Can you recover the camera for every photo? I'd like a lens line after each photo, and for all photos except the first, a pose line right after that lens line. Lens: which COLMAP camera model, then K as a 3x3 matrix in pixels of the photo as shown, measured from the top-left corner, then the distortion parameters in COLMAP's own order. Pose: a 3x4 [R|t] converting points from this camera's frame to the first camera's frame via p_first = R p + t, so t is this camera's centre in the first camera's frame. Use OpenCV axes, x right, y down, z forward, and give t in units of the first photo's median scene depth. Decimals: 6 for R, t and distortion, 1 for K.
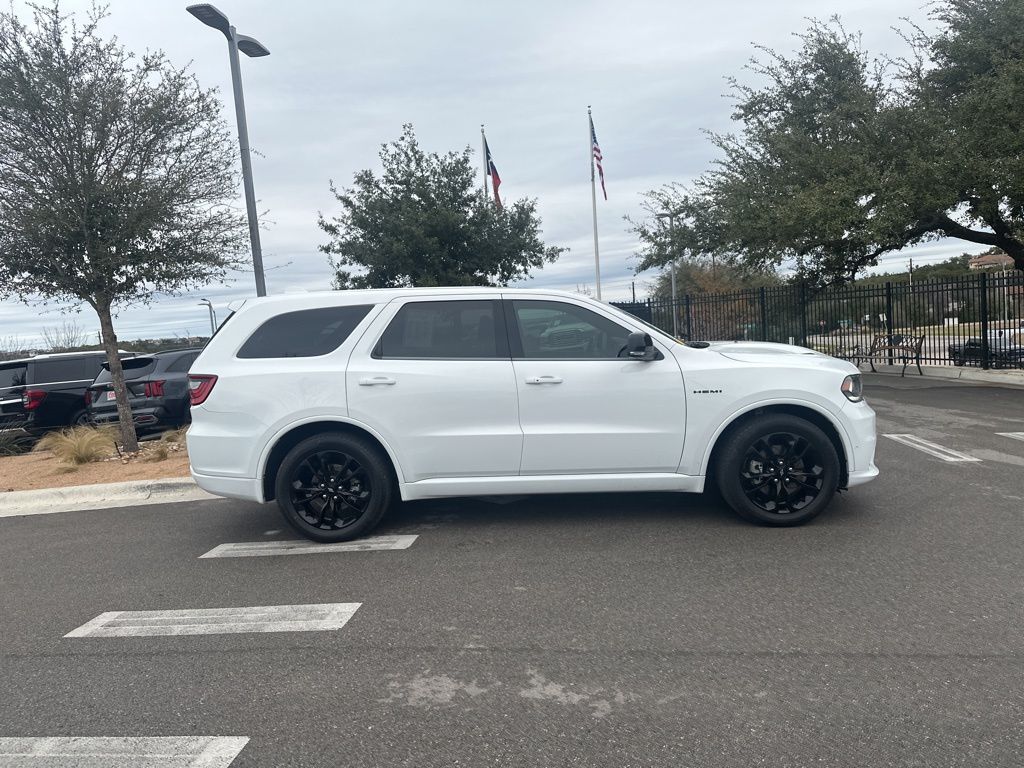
lens RADIAL K [[714.7, 0, 503.5], [0, 714.7, 386.4], [0, 0, 1]] dist [0.032740, -0.043626]
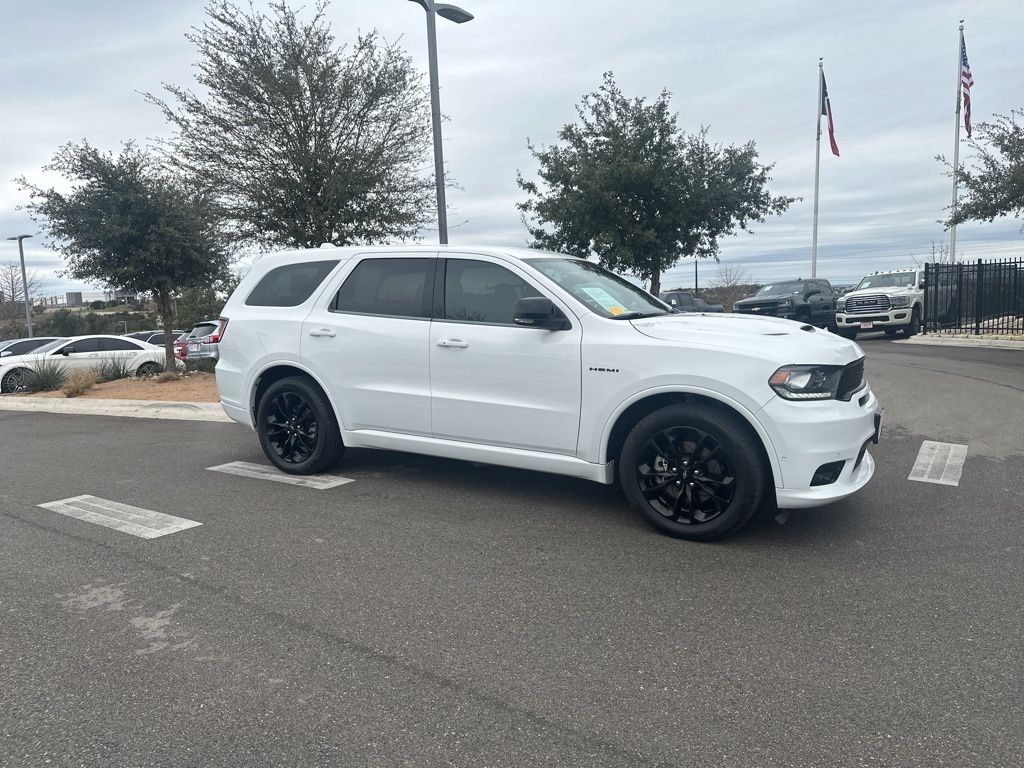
lens RADIAL K [[711.4, 0, 502.1], [0, 711.4, 383.1], [0, 0, 1]] dist [0.102501, -0.144758]
pose [[0.877573, 0.098477, -0.469220, 0.570619], [-0.072611, 0.994689, 0.072954, -0.030093], [0.473912, -0.029952, 0.880063, 0.172363]]
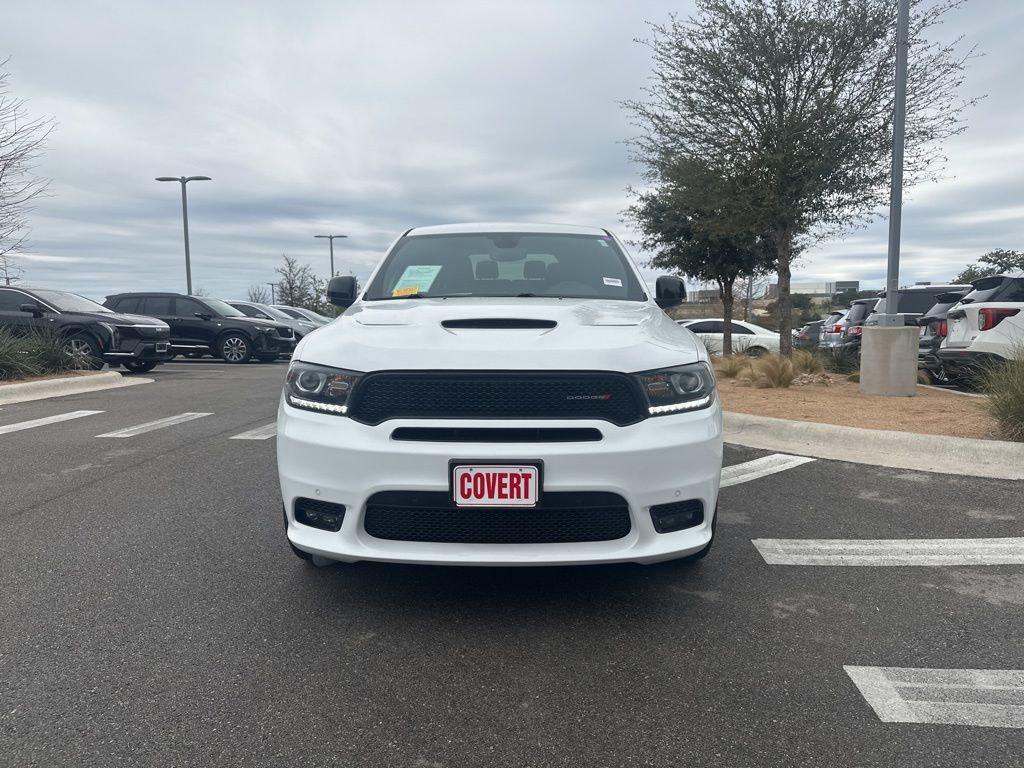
lens RADIAL K [[727.0, 0, 512.0], [0, 727.0, 384.0], [0, 0, 1]] dist [-0.000538, -0.004097]
pose [[0.020863, 0.176246, -0.984125, 1.079875], [-0.078095, 0.981619, 0.174141, -0.115808], [0.996728, 0.073222, 0.034244, 1.162161]]
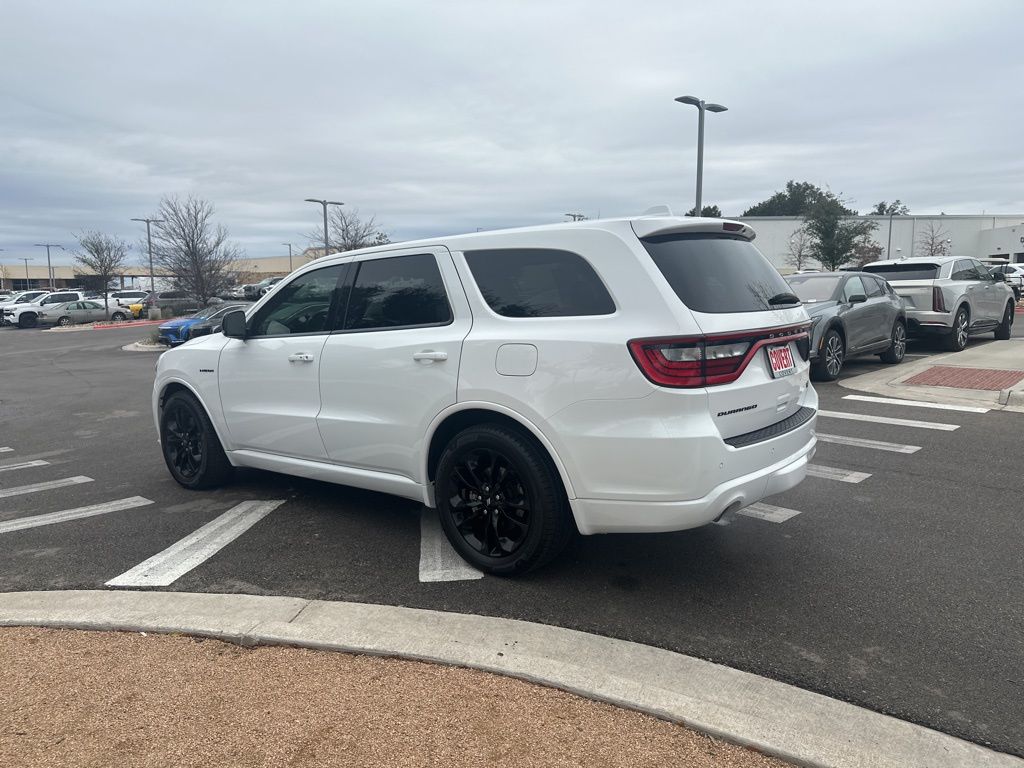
lens RADIAL K [[715.2, 0, 504.3], [0, 715.2, 379.0], [0, 0, 1]] dist [0.072407, -0.107209]
pose [[-0.788233, 0.004784, 0.615358, -0.700732], [0.119035, 0.982269, 0.144839, -0.114533], [-0.603754, 0.187416, -0.774827, 1.933153]]
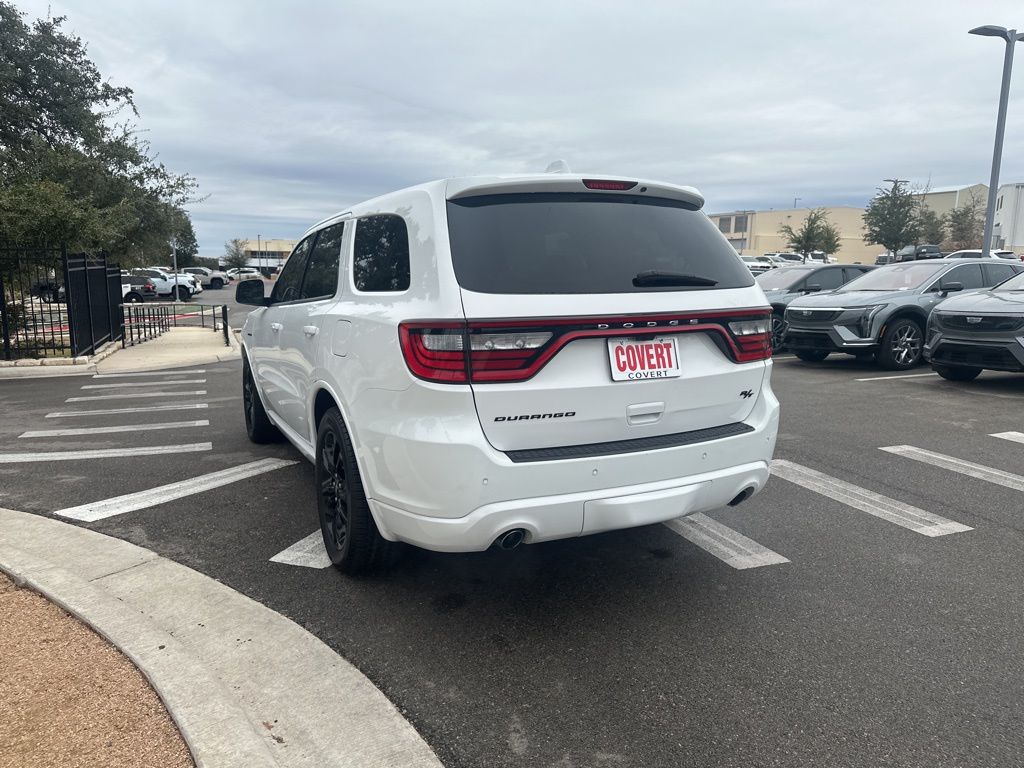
lens RADIAL K [[714.7, 0, 503.5], [0, 714.7, 386.4], [0, 0, 1]] dist [0.032740, -0.043626]
pose [[-0.465933, -0.075795, 0.881568, -0.909533], [0.104441, 0.984648, 0.139857, -0.062419], [-0.878634, 0.157235, -0.450864, 1.547483]]
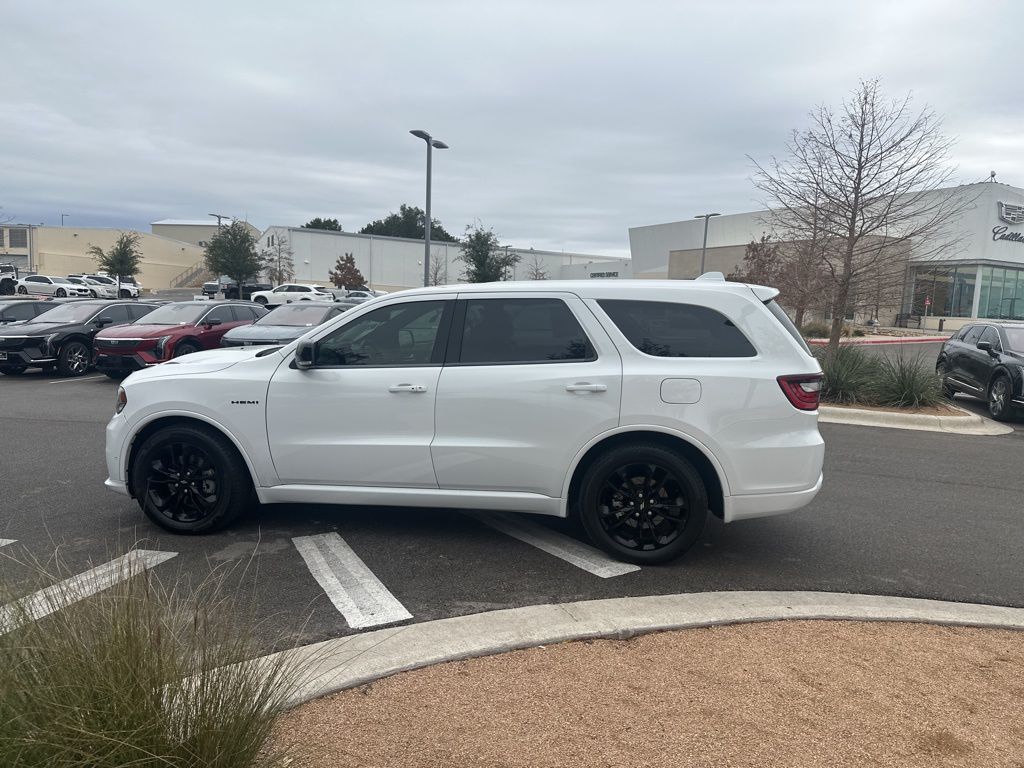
lens RADIAL K [[711.5, 0, 507.6], [0, 711.5, 388.6], [0, 0, 1]] dist [0.109330, -0.159017]
pose [[-0.991379, 0.019789, 0.129521, -0.185842], [0.044250, 0.981015, 0.188814, -0.210613], [-0.123326, 0.192917, -0.973434, 2.272427]]
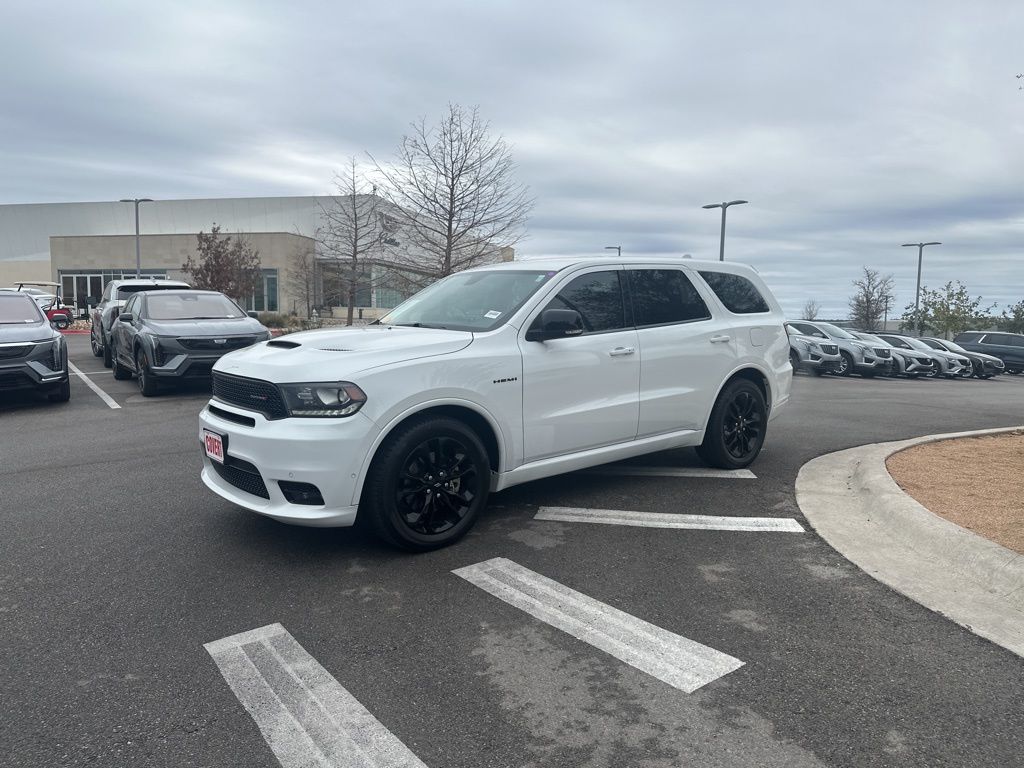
lens RADIAL K [[711.5, 0, 507.6], [0, 711.5, 388.6], [0, 0, 1]] dist [0.109330, -0.159017]
pose [[-0.744424, 0.129054, -0.655117, 0.861002], [-0.013676, 0.977991, 0.208198, -0.196365], [0.667567, 0.163947, -0.726275, 2.012233]]
